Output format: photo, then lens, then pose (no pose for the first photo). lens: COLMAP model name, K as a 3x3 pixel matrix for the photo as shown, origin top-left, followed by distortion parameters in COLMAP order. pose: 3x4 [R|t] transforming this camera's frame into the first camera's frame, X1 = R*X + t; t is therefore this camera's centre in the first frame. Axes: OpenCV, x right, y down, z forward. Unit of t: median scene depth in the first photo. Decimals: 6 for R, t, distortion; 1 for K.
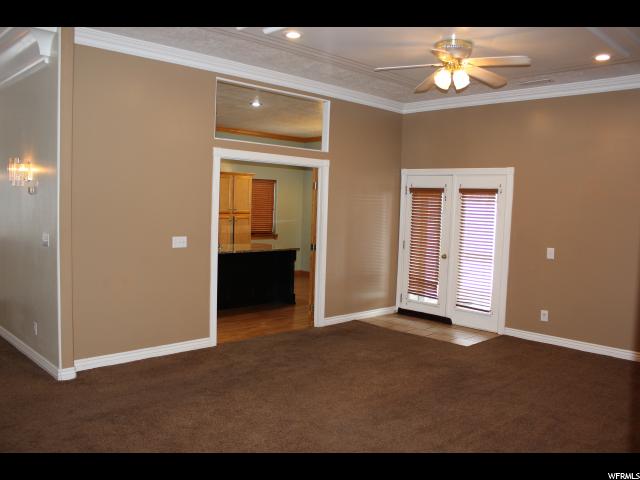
lens RADIAL K [[546.5, 0, 318.8], [0, 546.5, 238.6], [0, 0, 1]] dist [-0.107299, 0.002545]
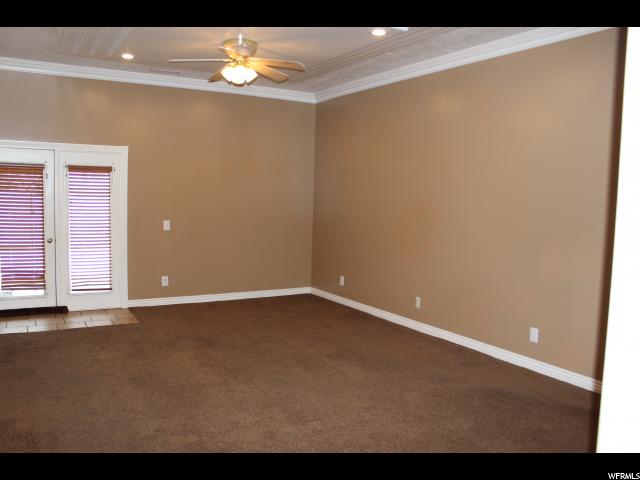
lens RADIAL K [[546.5, 0, 318.4], [0, 546.5, 240.9], [0, 0, 1]] dist [-0.107299, 0.002545]
pose [[0.269989, -0.114003, 0.956091, -0.538793], [0.050798, 0.993270, 0.104091, -0.039533], [-0.961522, 0.020464, 0.273963, 0.358655]]
